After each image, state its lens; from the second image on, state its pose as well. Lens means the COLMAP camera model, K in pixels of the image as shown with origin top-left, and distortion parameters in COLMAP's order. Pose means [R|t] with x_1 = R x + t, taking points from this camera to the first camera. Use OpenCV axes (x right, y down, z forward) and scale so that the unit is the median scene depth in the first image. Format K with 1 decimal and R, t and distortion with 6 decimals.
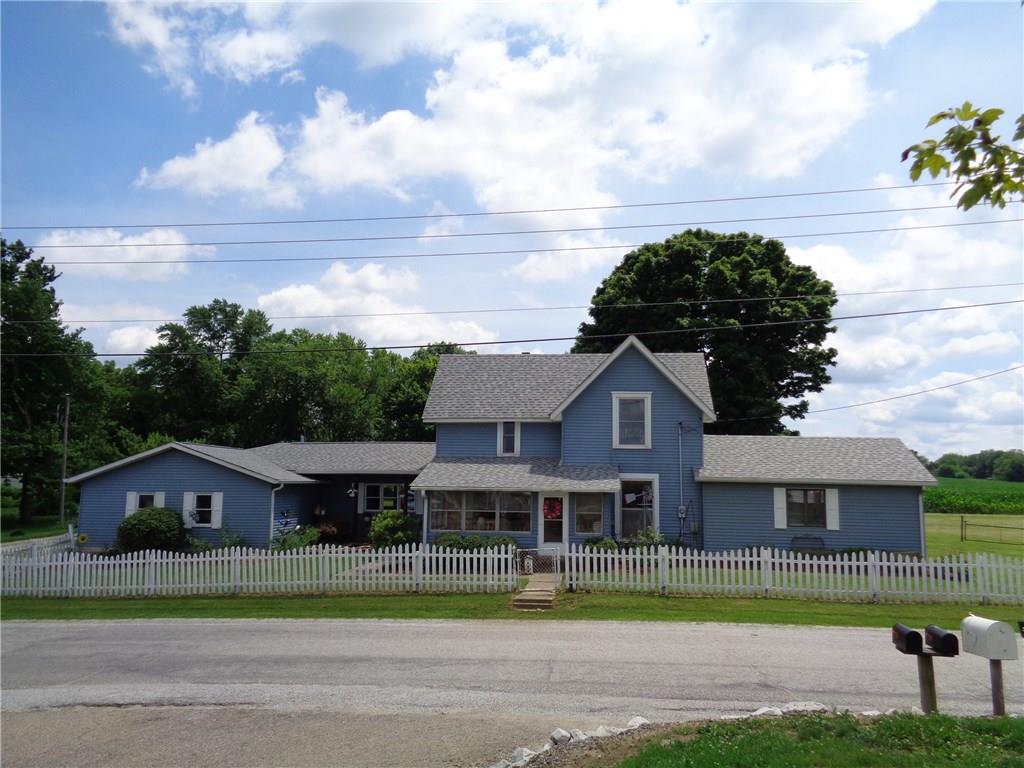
lens RADIAL K [[776.2, 0, 512.0], [0, 776.2, 384.0], [0, 0, 1]] dist [0.002274, 0.001163]
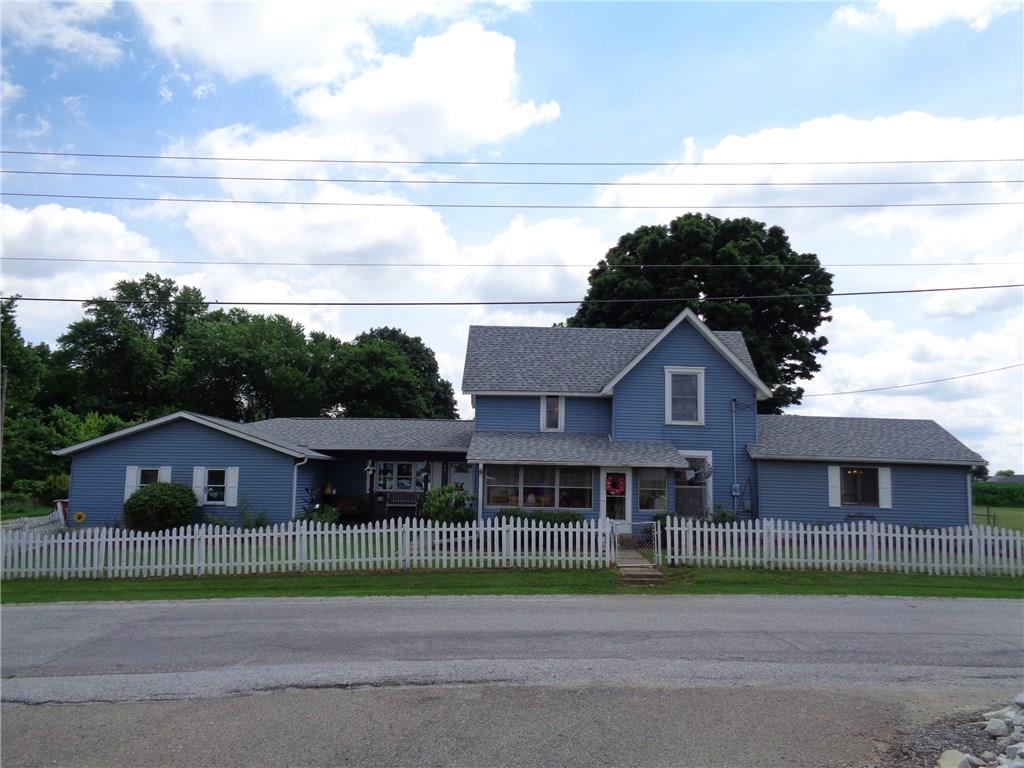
lens RADIAL K [[775.2, 0, 512.0], [0, 775.2, 384.0], [0, 0, 1]] dist [0.011781, 0.005413]
pose [[0.993525, 0.021618, 0.111537, -0.170805], [-0.022456, 0.999728, 0.006269, 0.030772], [-0.111371, -0.008733, 0.993741, 0.058209]]
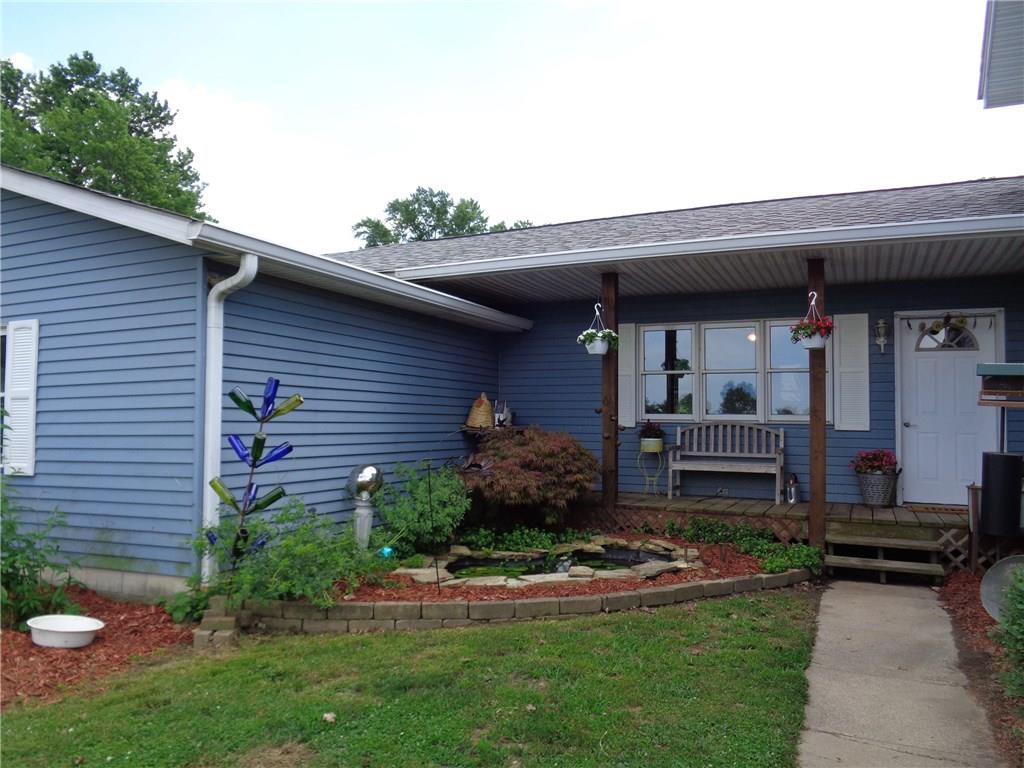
lens RADIAL K [[775.2, 0, 512.0], [0, 775.2, 384.0], [0, 0, 1]] dist [0.011781, 0.005413]
pose [[0.953141, -0.021658, -0.301749, -0.187240], [0.043871, 0.996786, 0.067033, 0.163191], [0.299327, -0.077129, 0.951028, 0.900209]]
